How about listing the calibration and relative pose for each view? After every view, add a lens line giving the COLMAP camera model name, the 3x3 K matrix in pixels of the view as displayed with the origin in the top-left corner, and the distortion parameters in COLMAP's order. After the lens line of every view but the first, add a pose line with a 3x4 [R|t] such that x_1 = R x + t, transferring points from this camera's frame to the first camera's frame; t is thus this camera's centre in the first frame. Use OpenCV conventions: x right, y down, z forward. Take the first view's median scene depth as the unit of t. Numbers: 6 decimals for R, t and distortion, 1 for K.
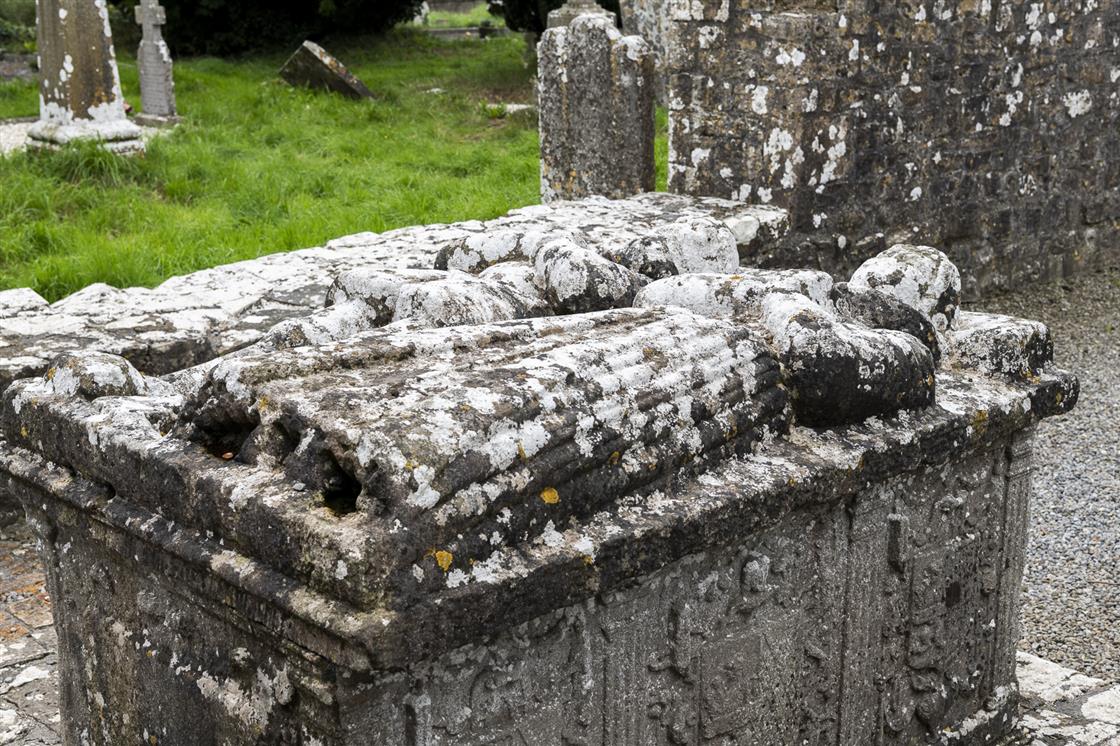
lens RADIAL K [[1652.9, 0, 560.0], [0, 1652.9, 373.0], [0, 0, 1]] dist [0.020474, -0.022608]
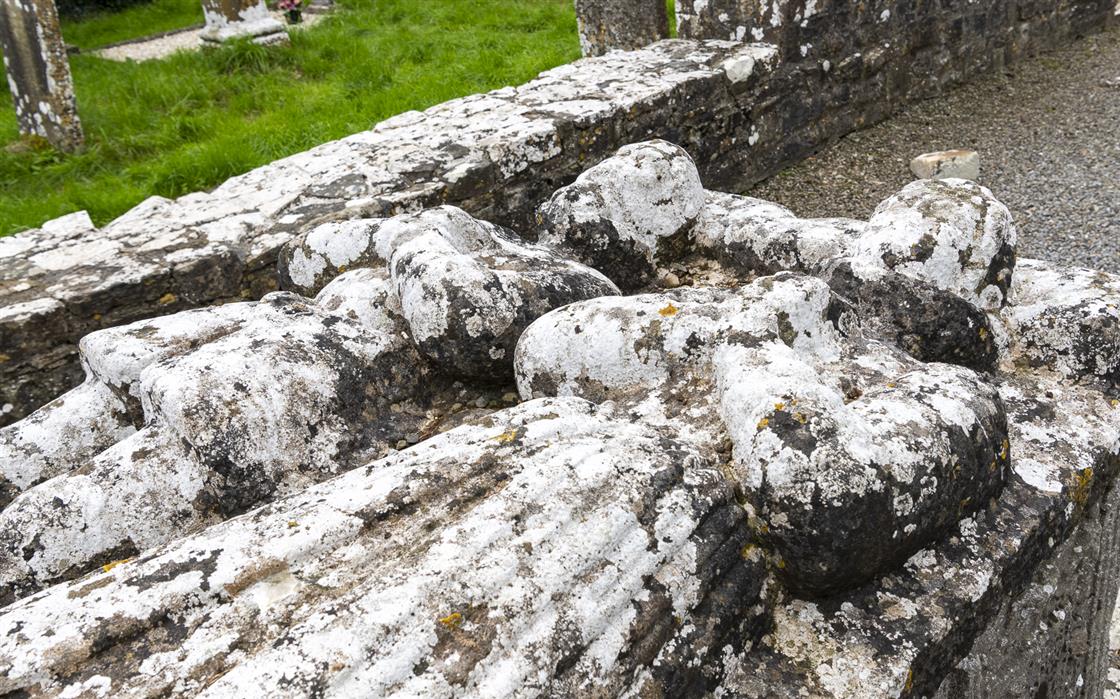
lens RADIAL K [[1228.9, 0, 560.0], [0, 1228.9, 349.5], [0, 0, 1]] dist [0.007472, -0.004754]
pose [[0.993587, -0.095147, -0.061081, 0.037818], [0.102672, 0.985515, 0.134976, -0.044167], [0.047354, -0.140382, 0.988964, 0.224457]]
